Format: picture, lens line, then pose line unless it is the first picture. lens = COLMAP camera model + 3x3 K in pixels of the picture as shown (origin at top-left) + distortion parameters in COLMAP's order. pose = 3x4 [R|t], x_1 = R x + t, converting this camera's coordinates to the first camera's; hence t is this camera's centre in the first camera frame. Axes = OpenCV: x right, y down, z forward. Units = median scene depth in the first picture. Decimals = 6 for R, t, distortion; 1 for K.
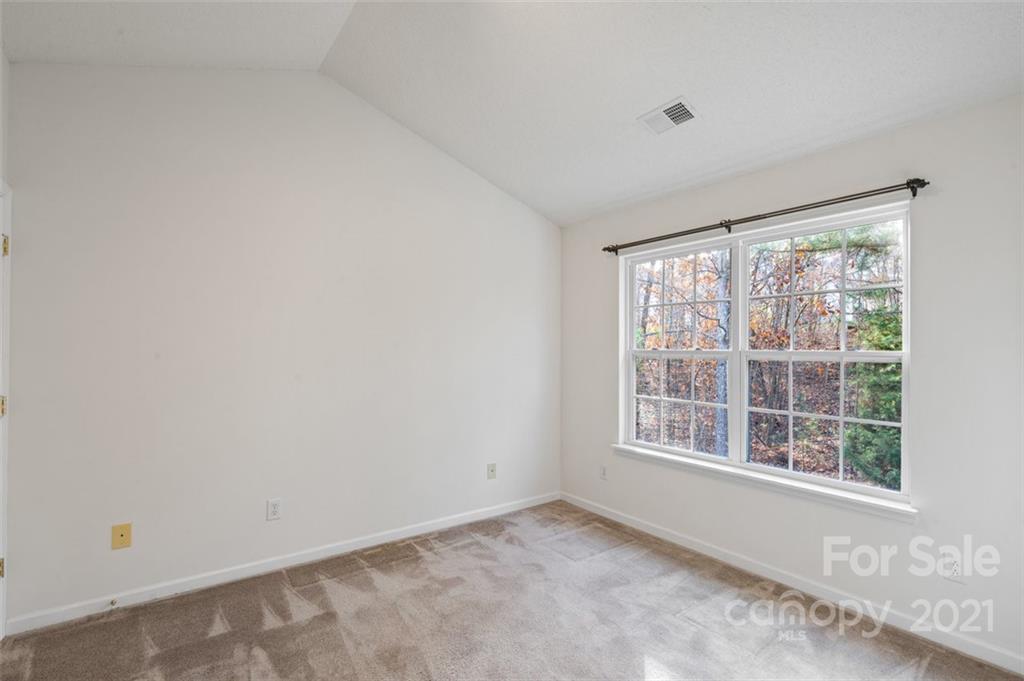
lens RADIAL K [[471.3, 0, 512.8], [0, 471.3, 342.9], [0, 0, 1]] dist [-0.001030, 0.000544]
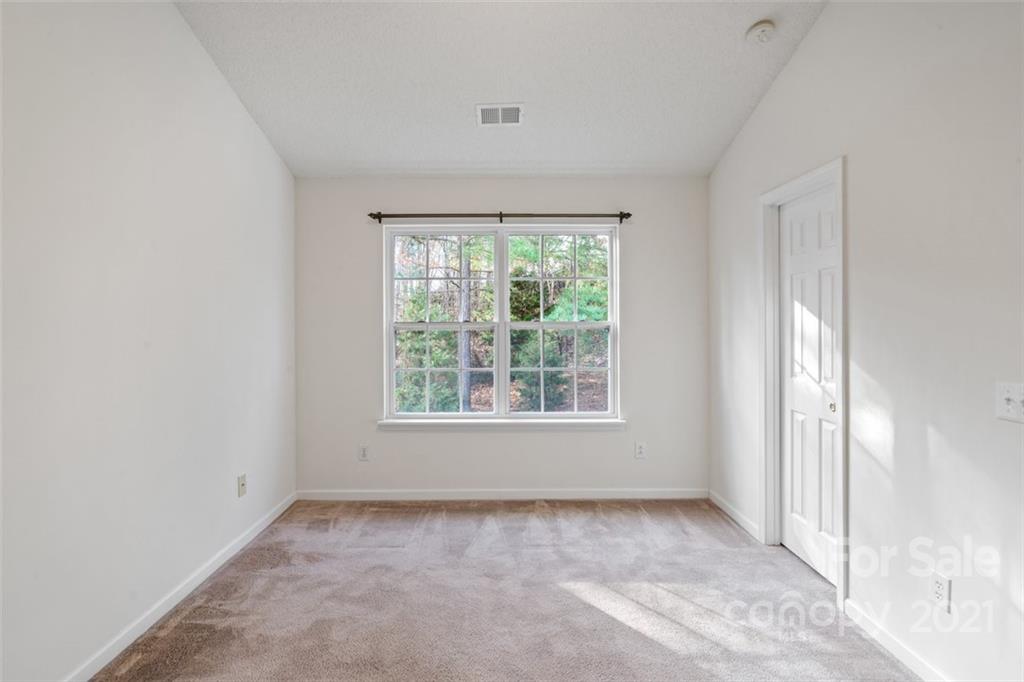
lens RADIAL K [[471.3, 0, 518.7], [0, 471.3, 320.2], [0, 0, 1]] dist [-0.001030, 0.000544]
pose [[0.597503, -0.004781, 0.801853, -0.462722], [-0.003539, 0.999957, 0.008600, 0.001639], [-0.801859, -0.007976, 0.597460, 0.247117]]
